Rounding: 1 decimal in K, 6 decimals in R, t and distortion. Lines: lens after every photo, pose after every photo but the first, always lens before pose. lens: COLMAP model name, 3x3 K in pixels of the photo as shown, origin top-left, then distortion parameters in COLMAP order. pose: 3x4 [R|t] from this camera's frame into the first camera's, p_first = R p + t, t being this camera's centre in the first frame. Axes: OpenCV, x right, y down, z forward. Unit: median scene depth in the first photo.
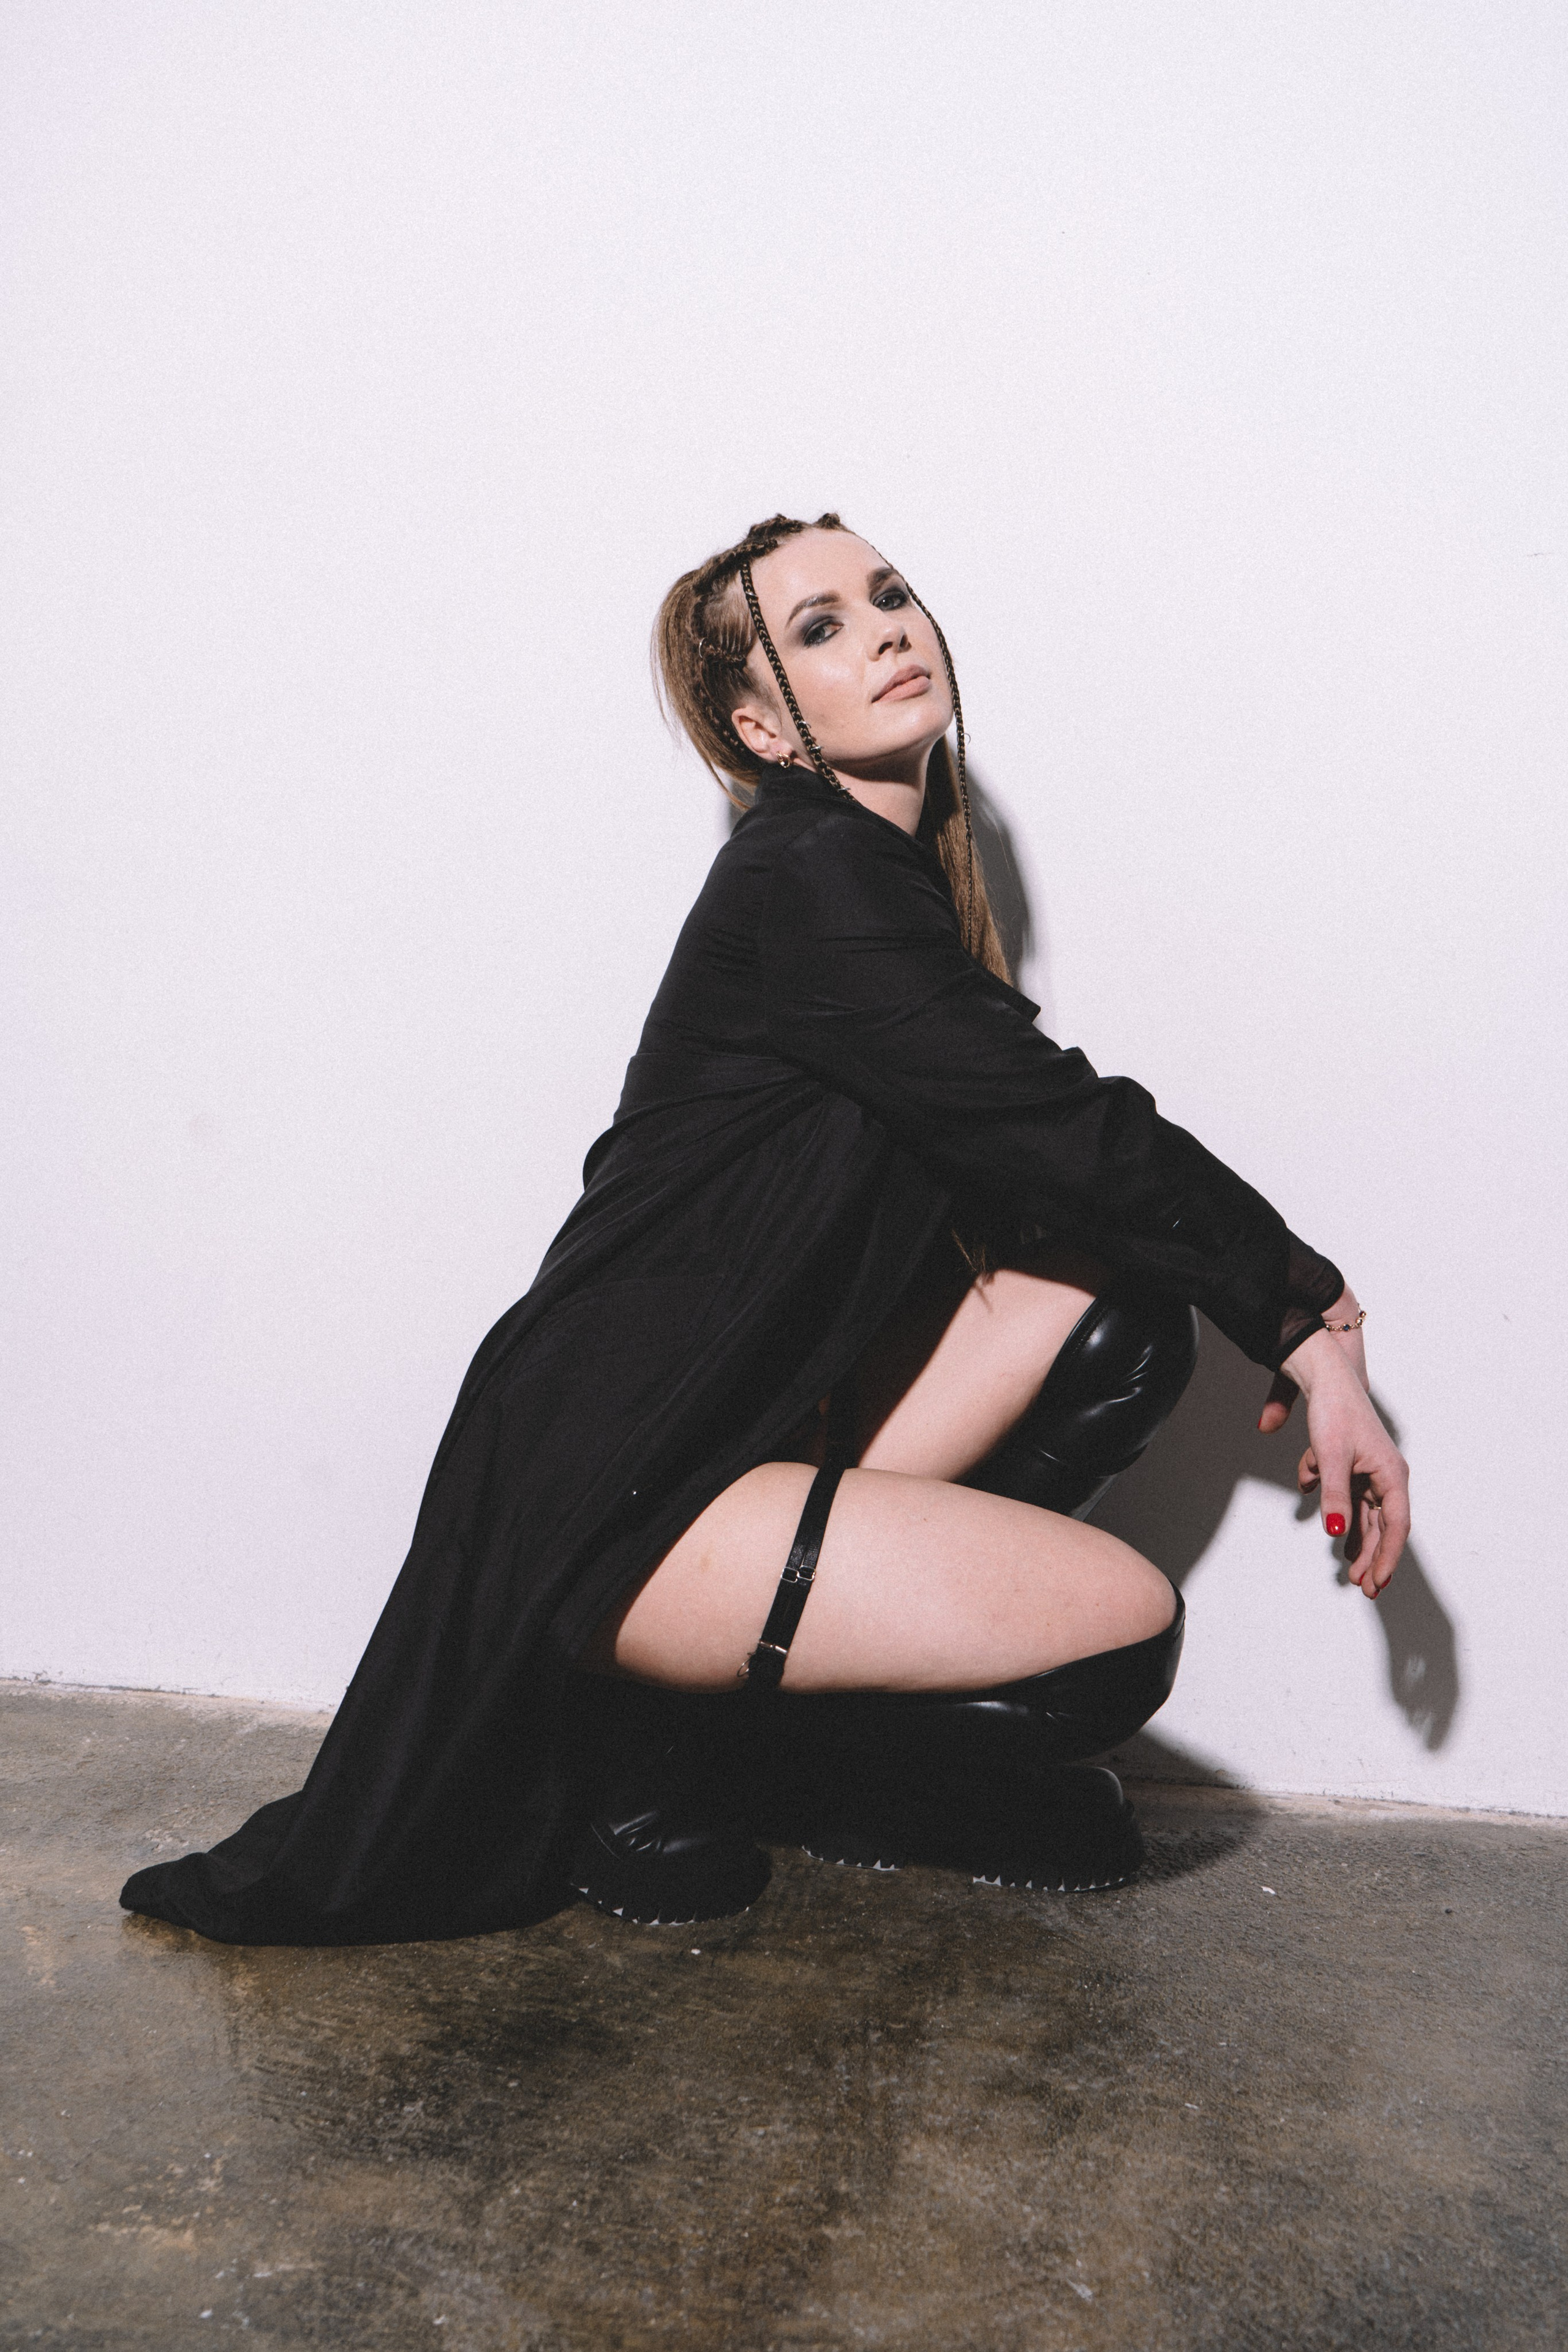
lens RADIAL K [[2165.2, 0, 784.0], [0, 2165.2, 1176.0], [0, 0, 1]] dist [0.005856, 0.014671]
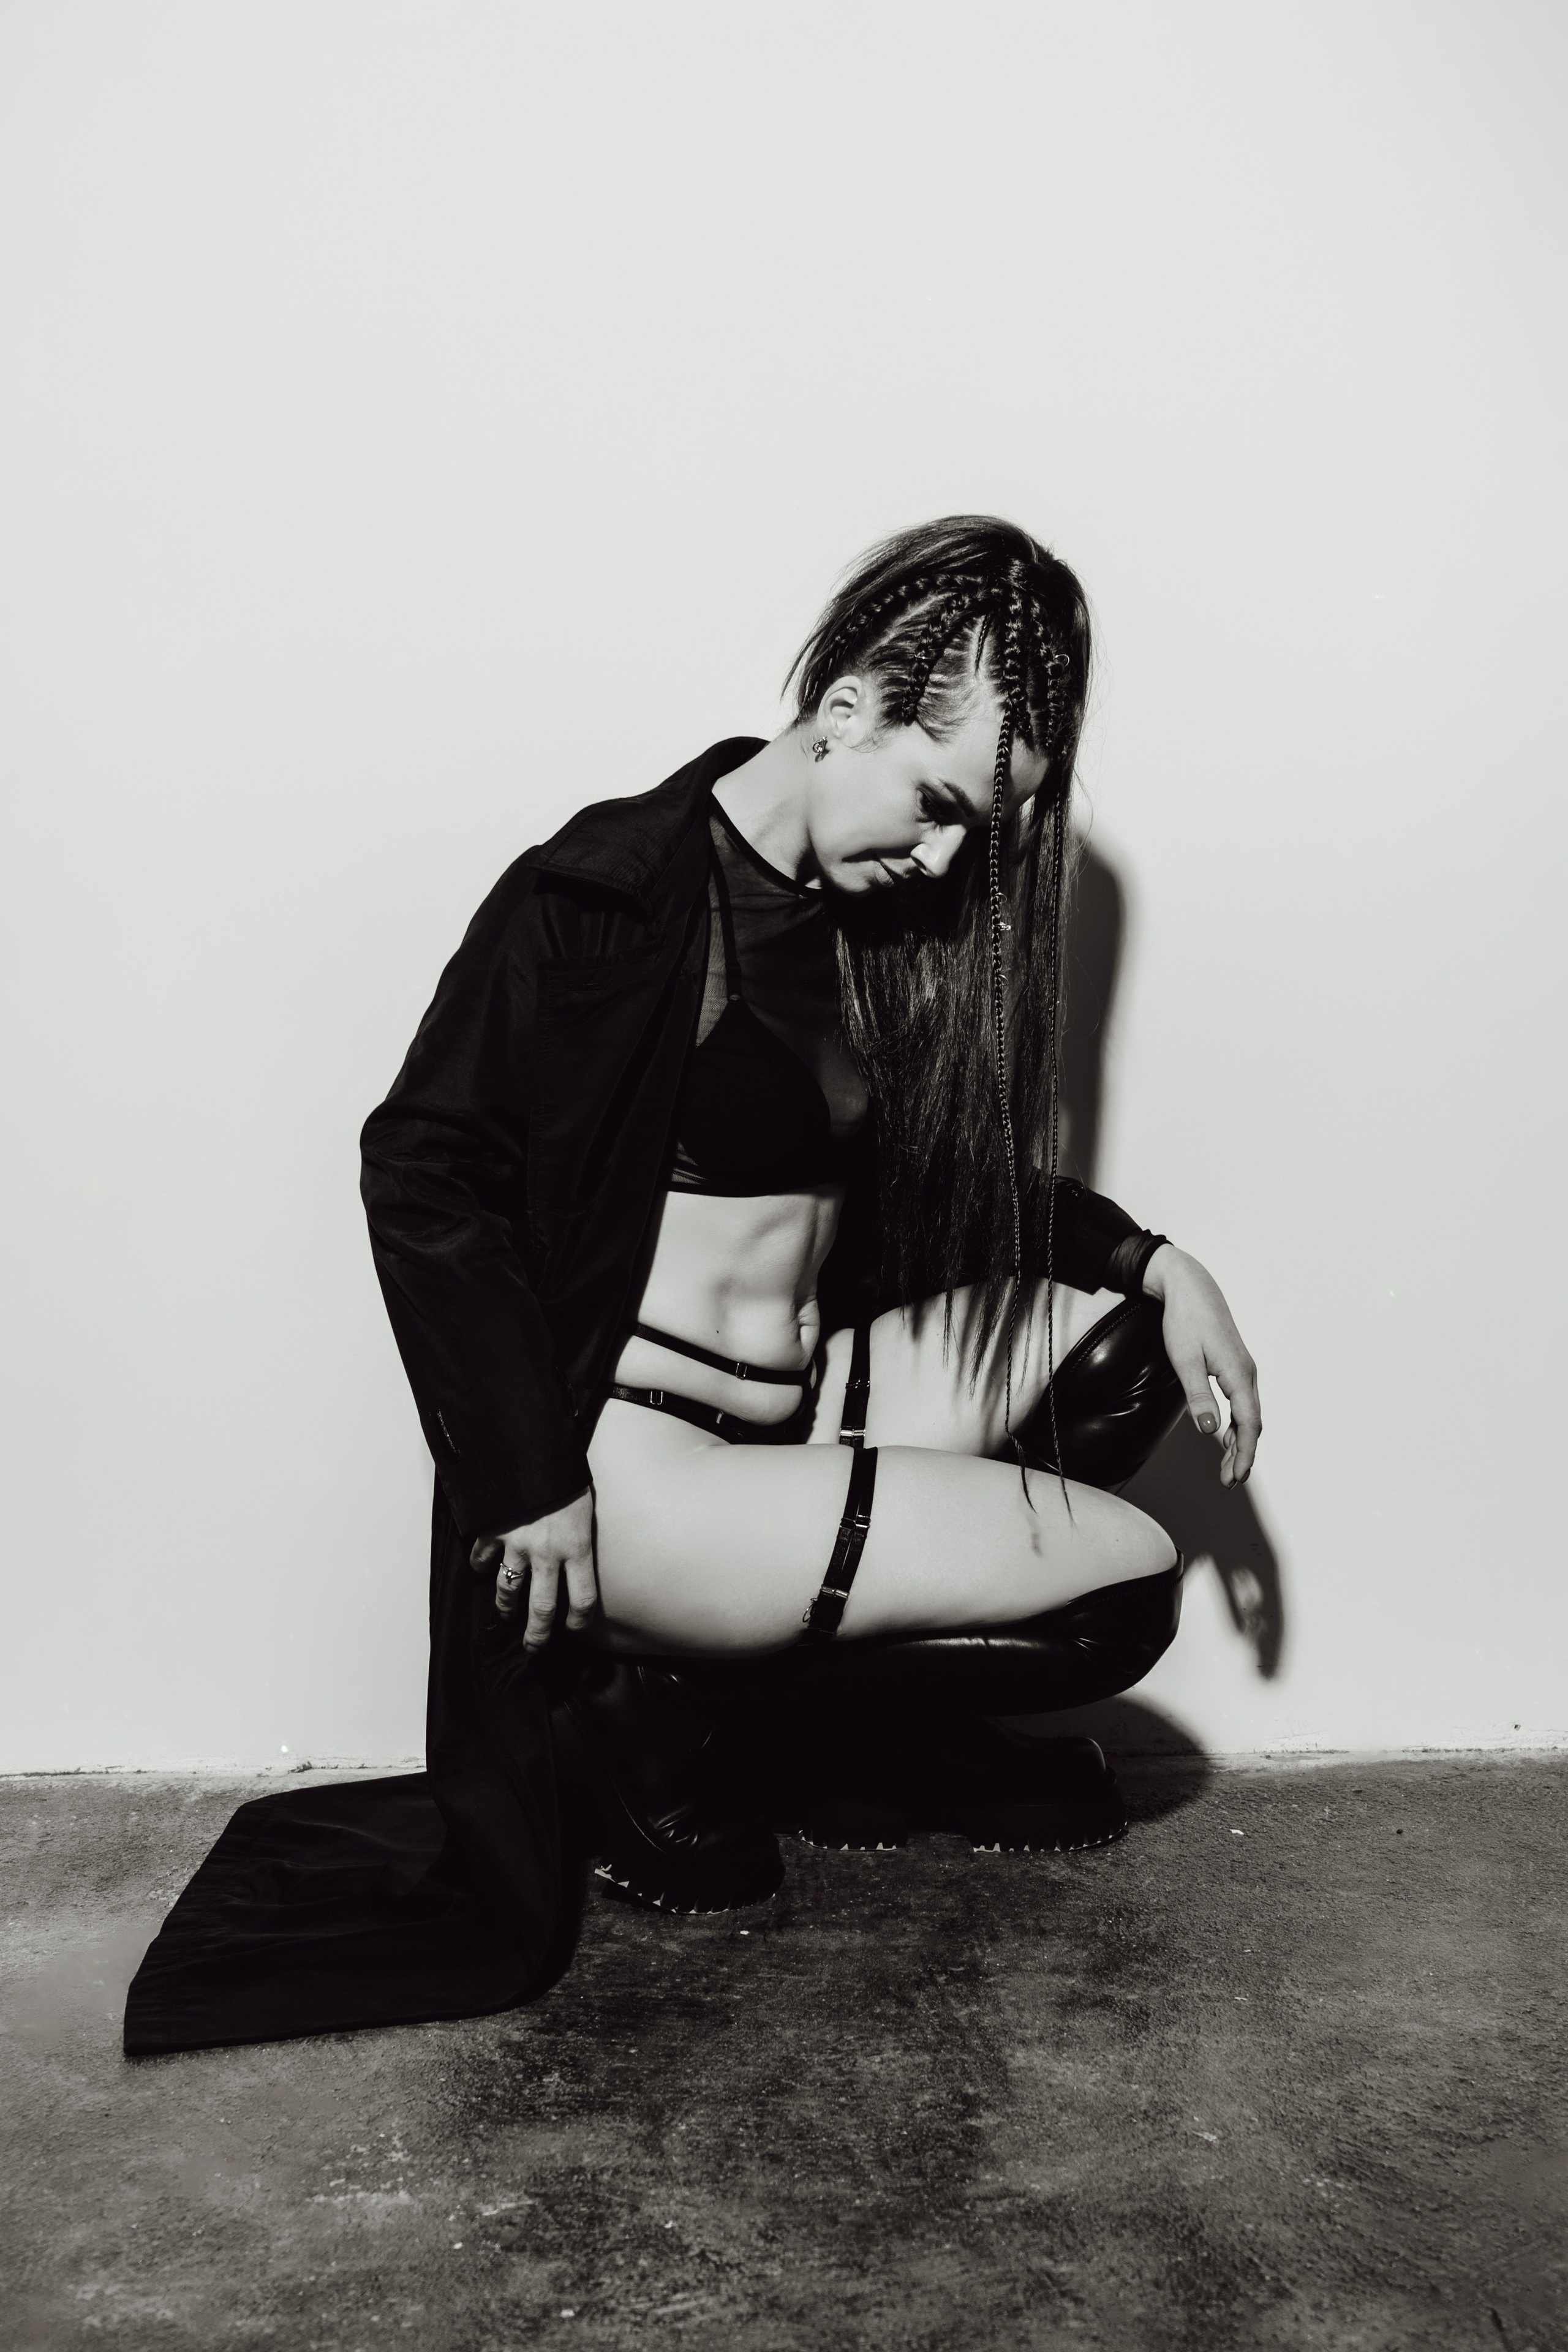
lens RADIAL K [[2418.8, 0, 784.0], [0, 2418.8, 1176.0], [0, 0, 1]] dist [0.018599, 0.010204]
pose [[0.984813, -0.055455, 0.164527, -0.232045], [0.058835, 0.998144, -0.015742, 0.010115], [-0.163348, 0.025183, 0.986247, -0.213562]]
